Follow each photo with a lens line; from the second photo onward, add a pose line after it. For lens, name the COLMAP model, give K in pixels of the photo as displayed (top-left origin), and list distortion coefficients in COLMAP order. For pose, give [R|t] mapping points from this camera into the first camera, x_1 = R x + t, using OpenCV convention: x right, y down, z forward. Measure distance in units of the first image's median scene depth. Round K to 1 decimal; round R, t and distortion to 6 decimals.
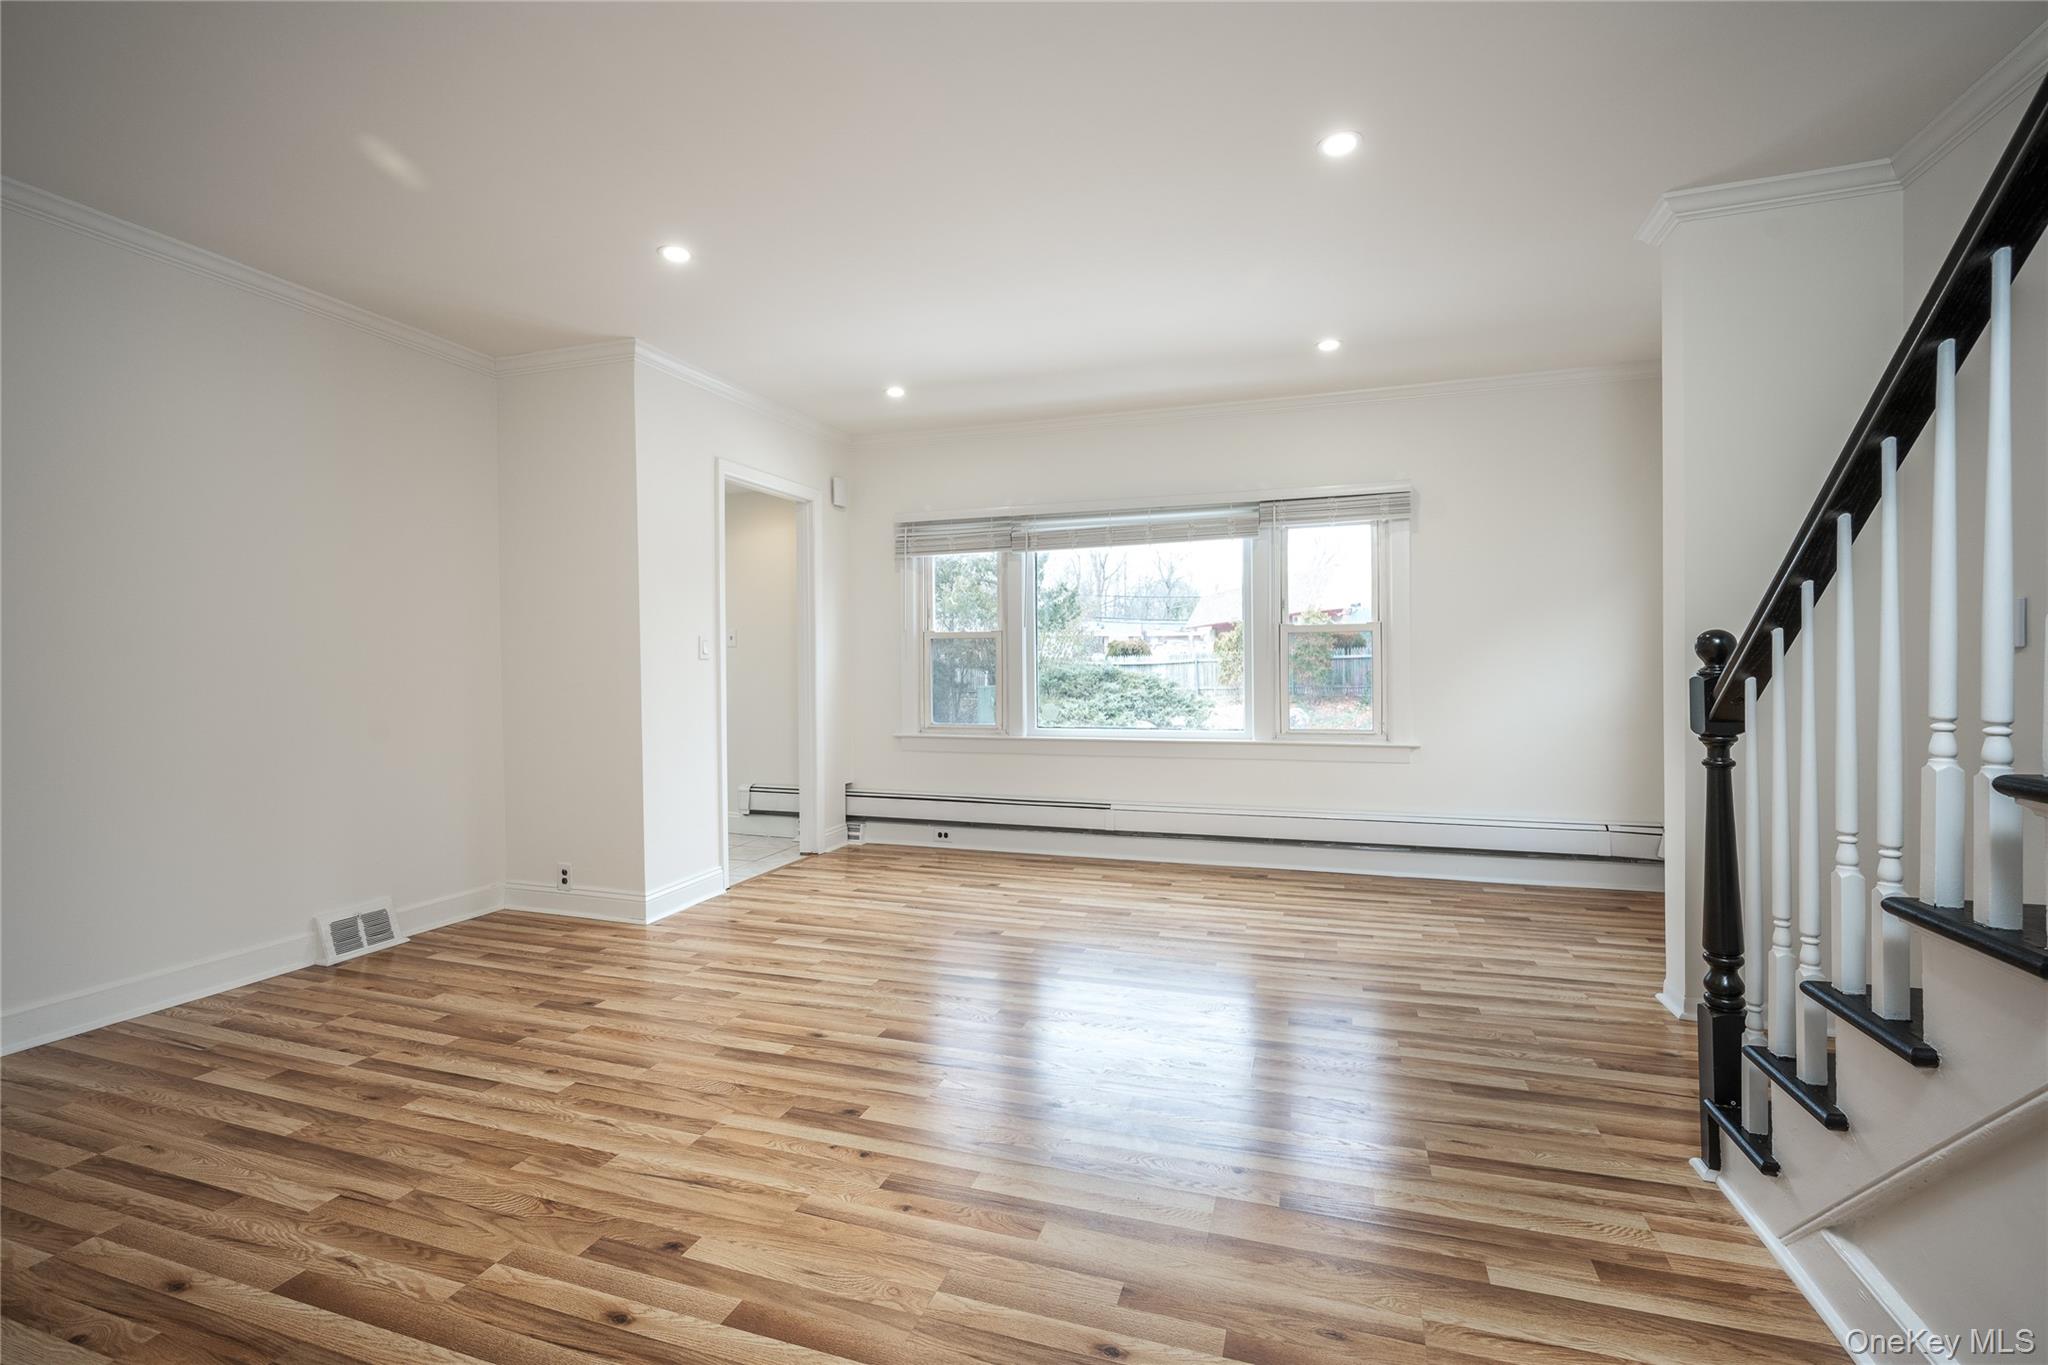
lens RADIAL K [[917.5, 0, 1029.6], [0, 917.5, 665.5], [0, 0, 1]] dist [0.006355, -0.000361]
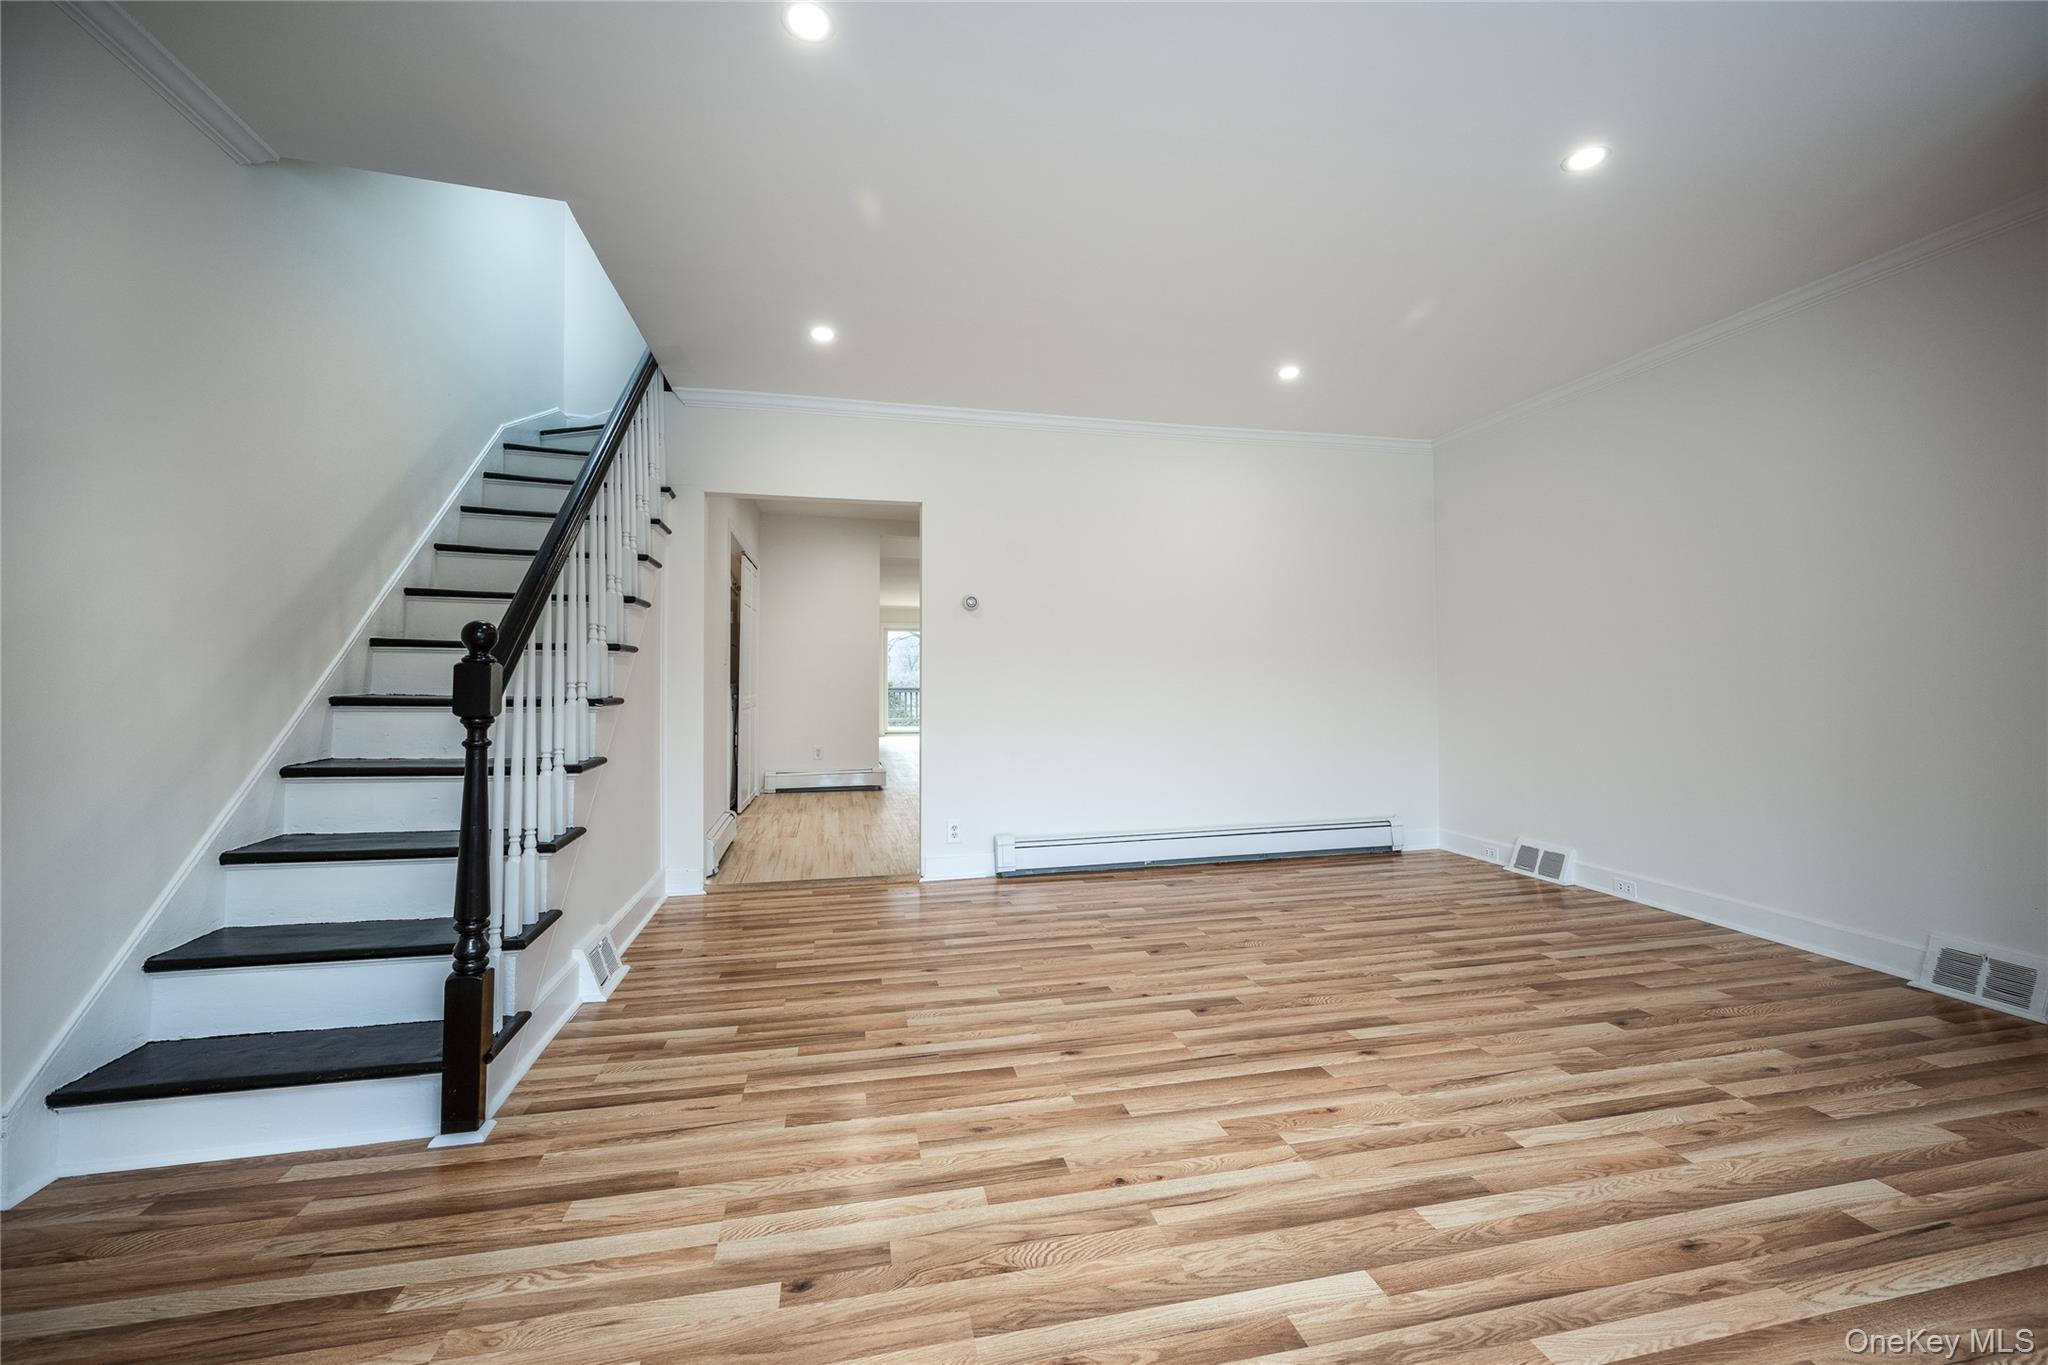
lens RADIAL K [[816.4, 0, 1017.2], [0, 816.4, 683.7], [0, 0, 1]] dist [-0.001893, 0.000045]
pose [[-0.866869, 0.009384, -0.498447, 0.291458], [0.006021, 0.999947, 0.008354, 0.013803], [0.498499, 0.004241, -0.866880, 0.930558]]
